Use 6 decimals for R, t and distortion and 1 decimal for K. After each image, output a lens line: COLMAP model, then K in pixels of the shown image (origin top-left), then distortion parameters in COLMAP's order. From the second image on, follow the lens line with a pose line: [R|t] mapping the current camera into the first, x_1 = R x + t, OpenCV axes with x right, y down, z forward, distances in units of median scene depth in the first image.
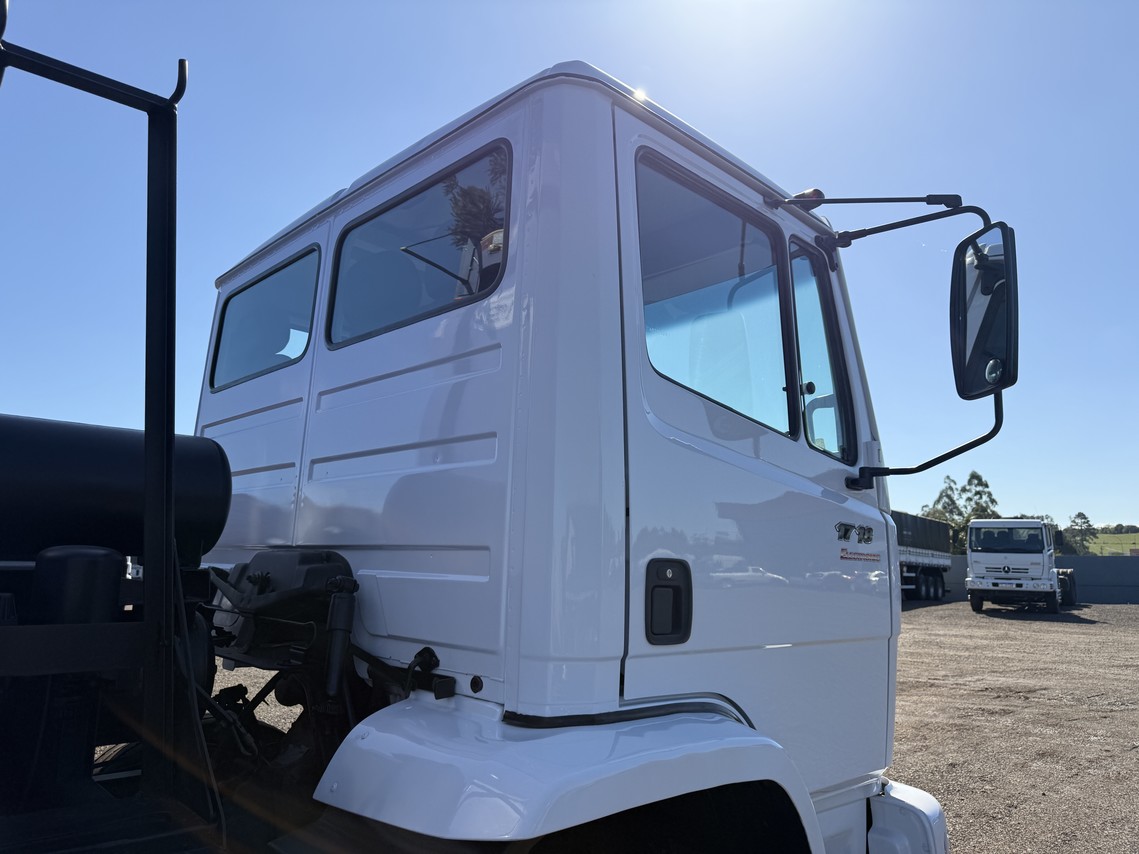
lens RADIAL K [[803.0, 0, 570.5], [0, 803.0, 433.0], [0, 0, 1]] dist [0.013426, -0.001159]
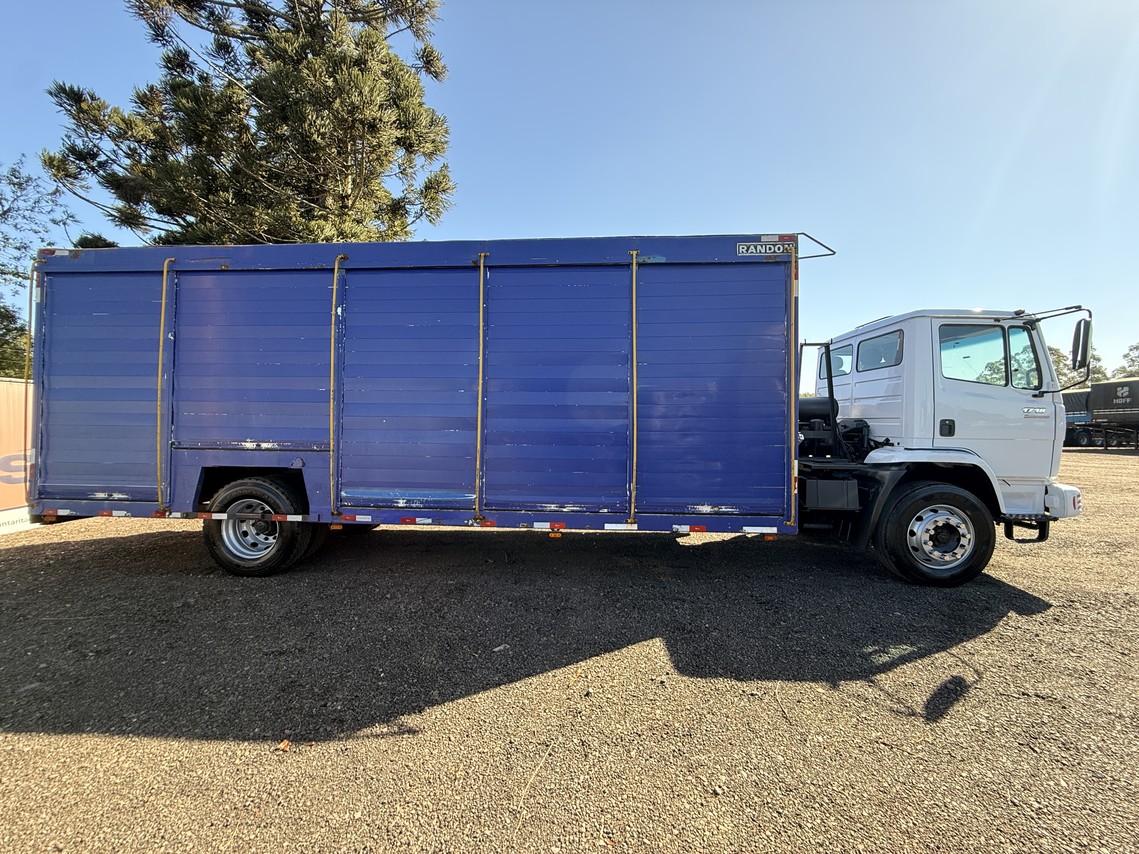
lens RADIAL K [[445.6, 0, 569.5], [0, 445.6, 427.0], [0, 0, 1]] dist [0.000579, 0.000008]
pose [[0.677748, -0.009056, -0.735239, 0.494307], [0.129610, 0.985739, 0.107335, -0.333759], [0.723781, -0.168040, 0.669256, -2.155308]]
